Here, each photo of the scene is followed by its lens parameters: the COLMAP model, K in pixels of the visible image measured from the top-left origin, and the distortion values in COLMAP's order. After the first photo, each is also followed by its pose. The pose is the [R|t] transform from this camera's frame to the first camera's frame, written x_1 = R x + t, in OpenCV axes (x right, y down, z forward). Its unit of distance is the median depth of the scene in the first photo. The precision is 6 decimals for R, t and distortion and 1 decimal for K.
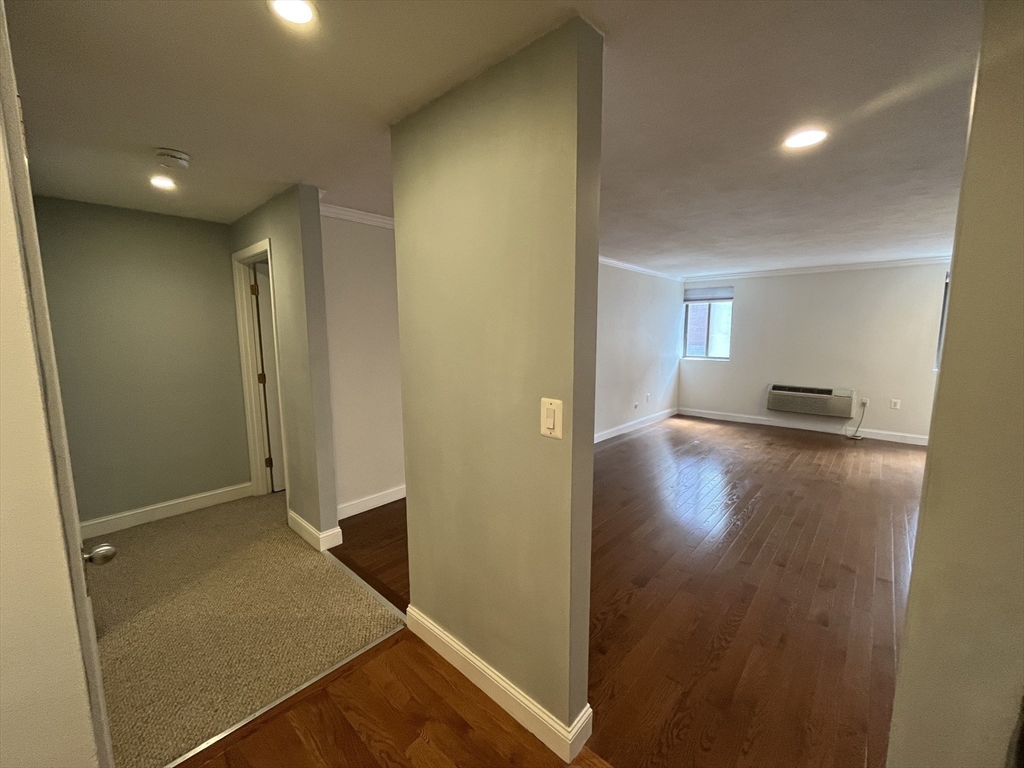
lens RADIAL K [[411.6, 0, 512.0], [0, 411.6, 380.9], [0, 0, 1]] dist [-0.001302, 0.000037]
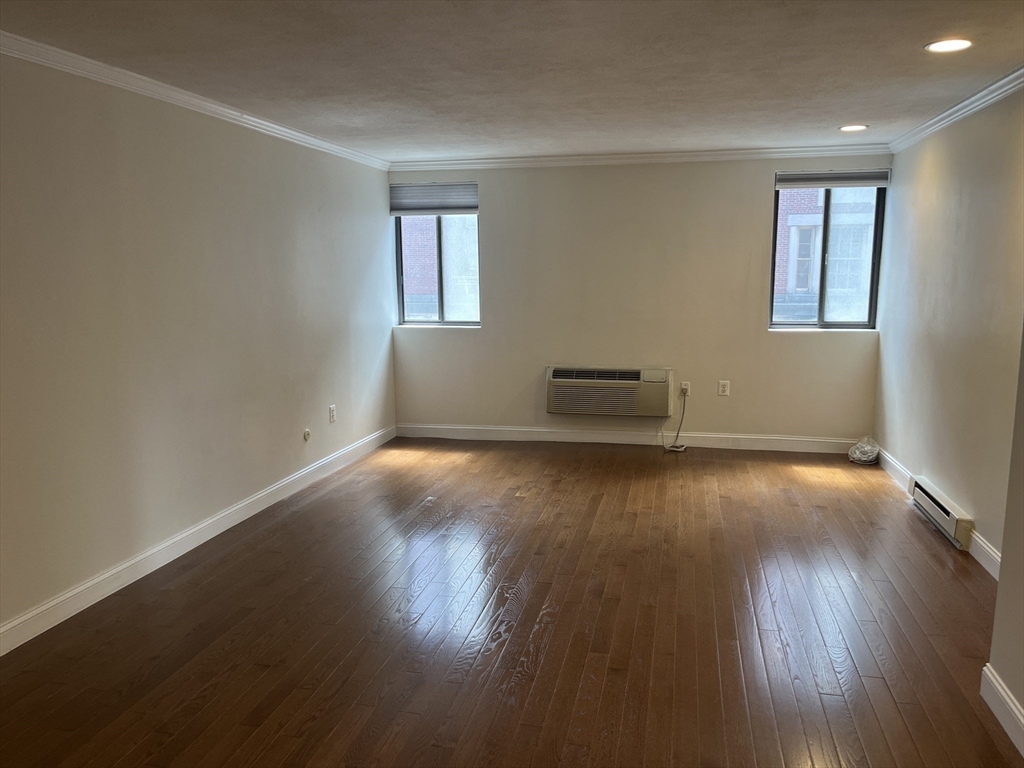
lens RADIAL K [[766.7, 0, 518.8], [0, 766.7, 390.8], [0, 0, 1]] dist [0.084651, -0.146375]
pose [[0.864206, -0.086060, 0.495724, 0.091210], [0.068401, 0.996212, 0.053703, -0.020814], [-0.498467, -0.012502, 0.866818, 0.146217]]
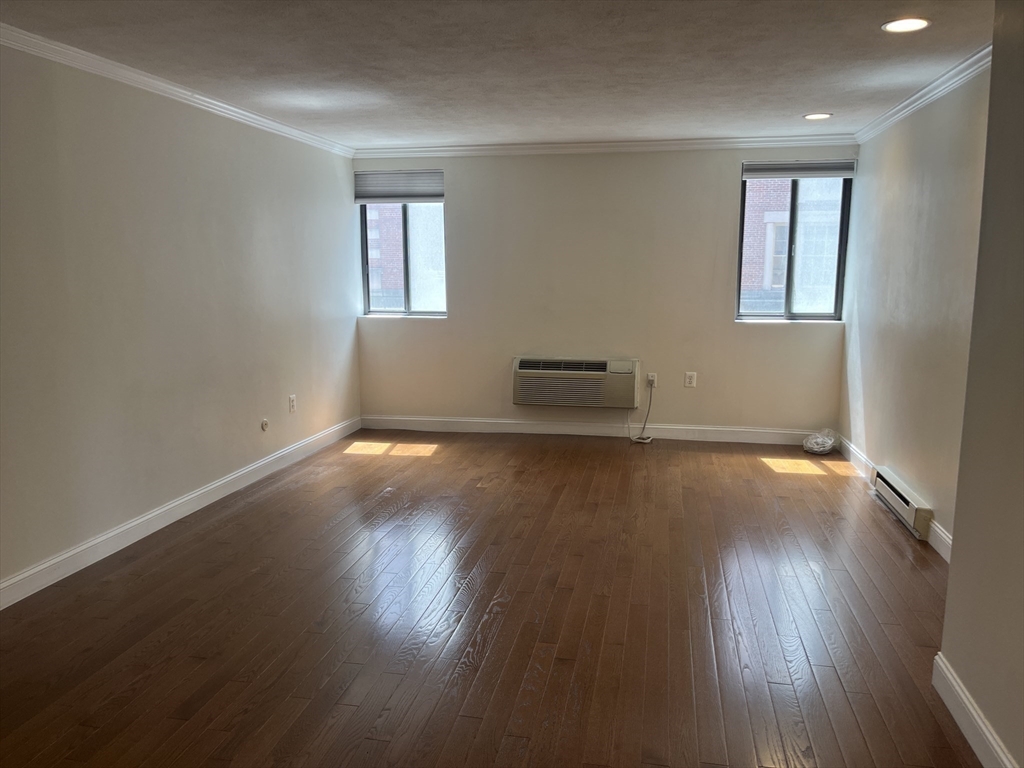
lens RADIAL K [[766.7, 0, 518.8], [0, 766.7, 390.8], [0, 0, 1]] dist [0.084651, -0.146375]
pose [[0.852168, -0.085947, 0.516161, 0.116422], [0.064410, 0.996146, 0.059532, -0.010219], [-0.519289, -0.017485, 0.854420, 0.146215]]
